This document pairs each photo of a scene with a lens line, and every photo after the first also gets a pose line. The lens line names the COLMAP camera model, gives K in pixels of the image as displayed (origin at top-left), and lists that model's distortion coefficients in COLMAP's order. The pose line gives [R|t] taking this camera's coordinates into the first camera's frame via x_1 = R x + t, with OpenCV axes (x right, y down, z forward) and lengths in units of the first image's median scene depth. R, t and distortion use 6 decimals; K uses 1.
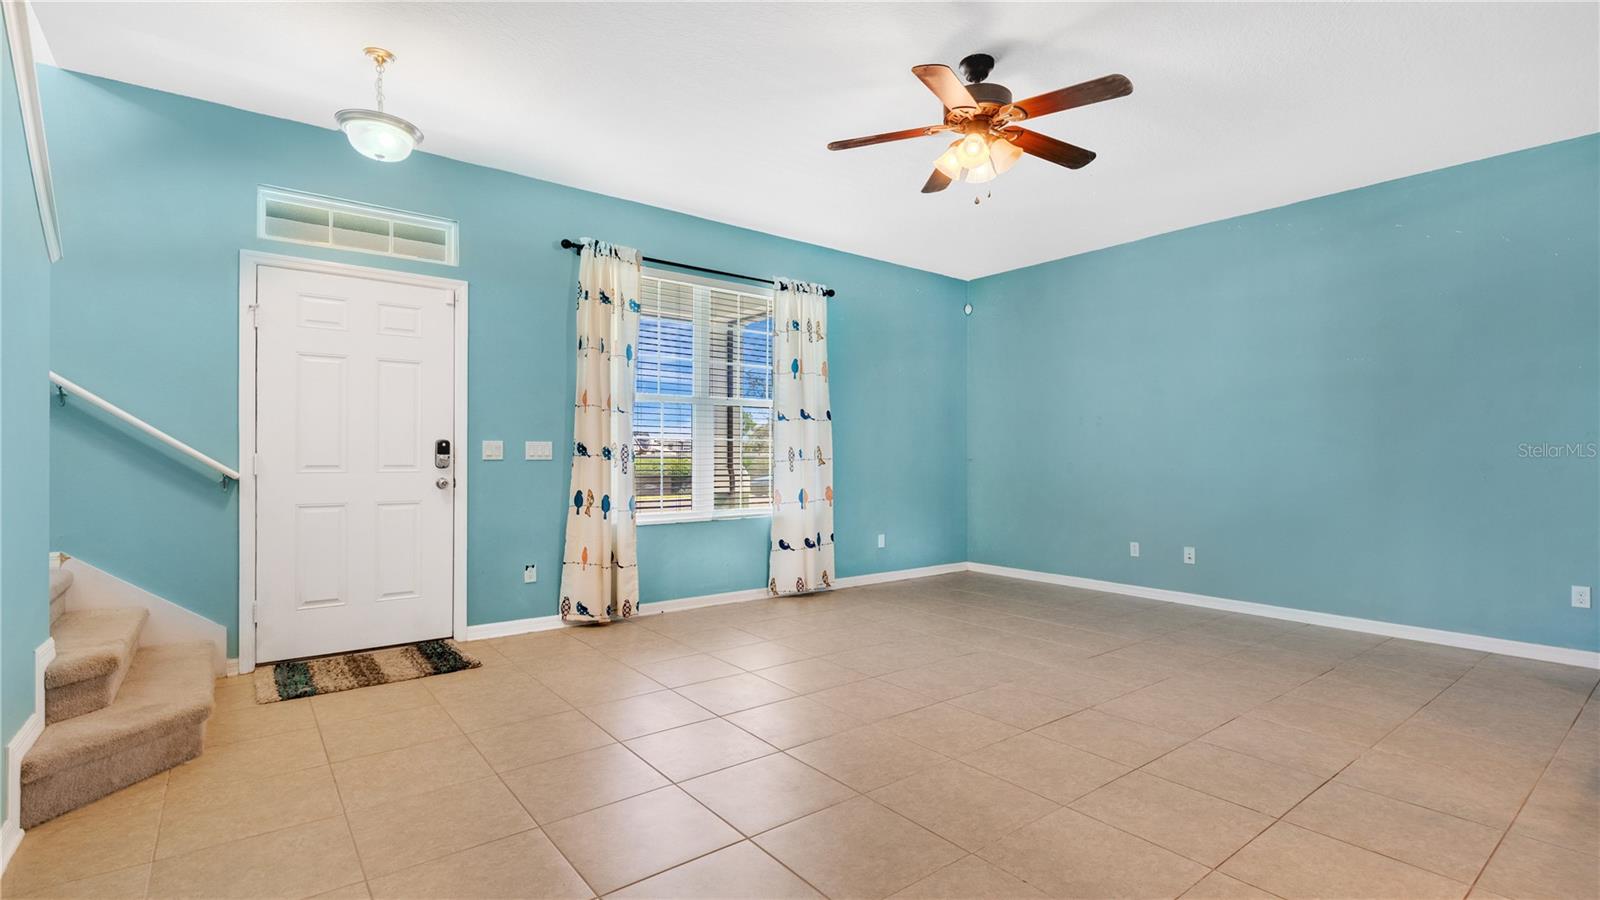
lens RADIAL K [[724.9, 0, 798.4], [0, 724.9, 456.8], [0, 0, 1]] dist [0.000499, -0.000026]
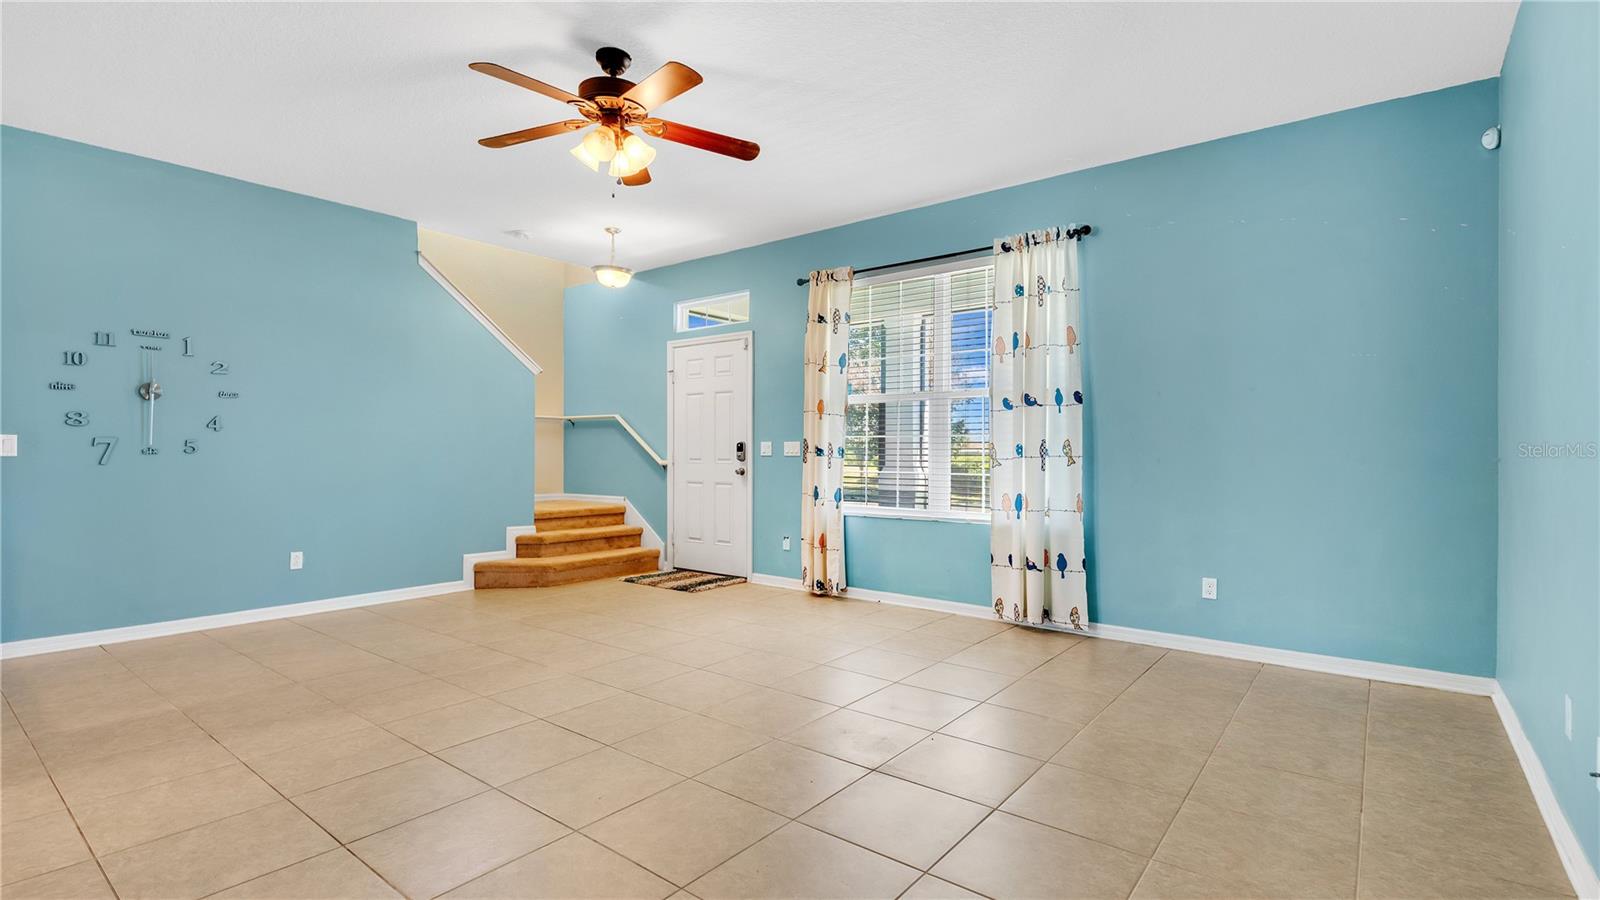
lens RADIAL K [[740.0, 0, 810.8], [0, 740.0, 453.5], [0, 0, 1]] dist [0.012257, -0.000180]
pose [[0.239841, 0.000827, -0.970812, 0.867117], [-0.000053, 1.000000, 0.000839, -0.000953], [0.970812, -0.000149, 0.239841, 0.676342]]
